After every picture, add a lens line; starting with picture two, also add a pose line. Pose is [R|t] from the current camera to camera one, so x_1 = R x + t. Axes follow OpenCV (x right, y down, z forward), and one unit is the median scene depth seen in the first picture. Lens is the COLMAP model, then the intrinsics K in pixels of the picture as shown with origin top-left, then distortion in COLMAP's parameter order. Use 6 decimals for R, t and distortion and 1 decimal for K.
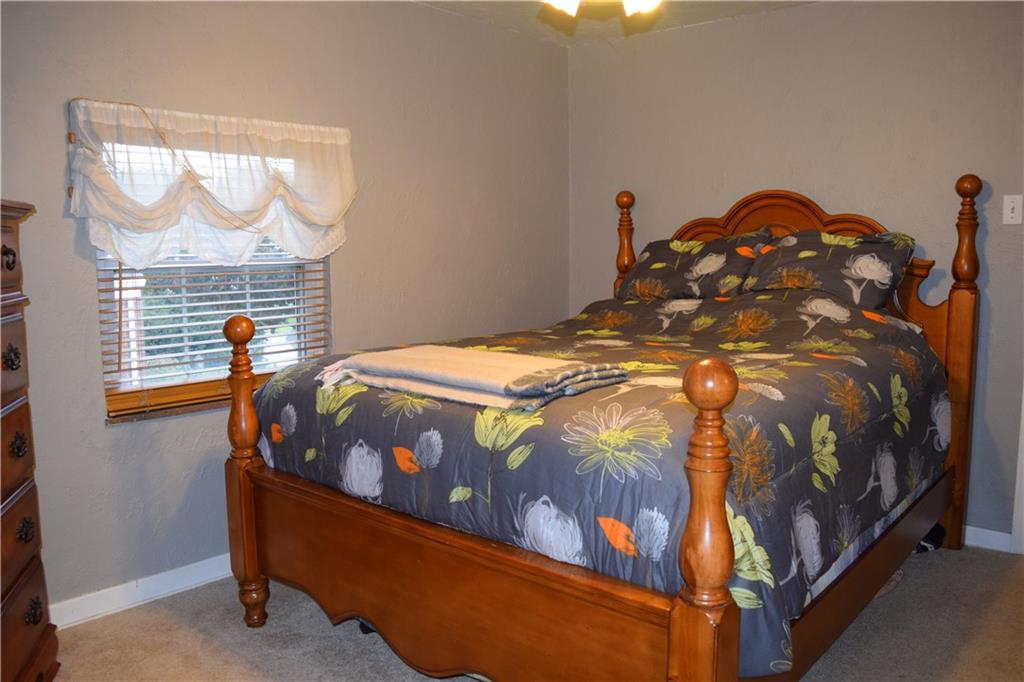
lens RADIAL K [[802.1, 0, 512.0], [0, 802.1, 341.0], [0, 0, 1]] dist [-0.096852, 0.022594]
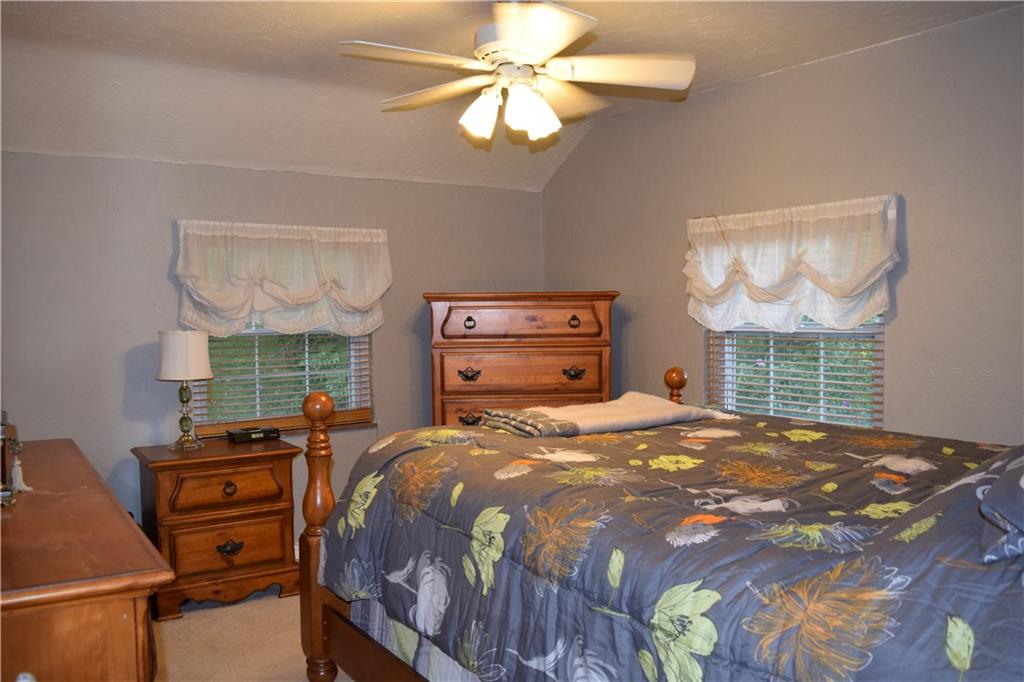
lens RADIAL K [[802.1, 0, 512.0], [0, 802.1, 341.0], [0, 0, 1]] dist [-0.096852, 0.022594]
pose [[-0.283439, 0.041952, -0.958072, 1.005111], [-0.100600, 0.992230, 0.073210, -0.143686], [0.953699, 0.117133, -0.277017, 1.054720]]
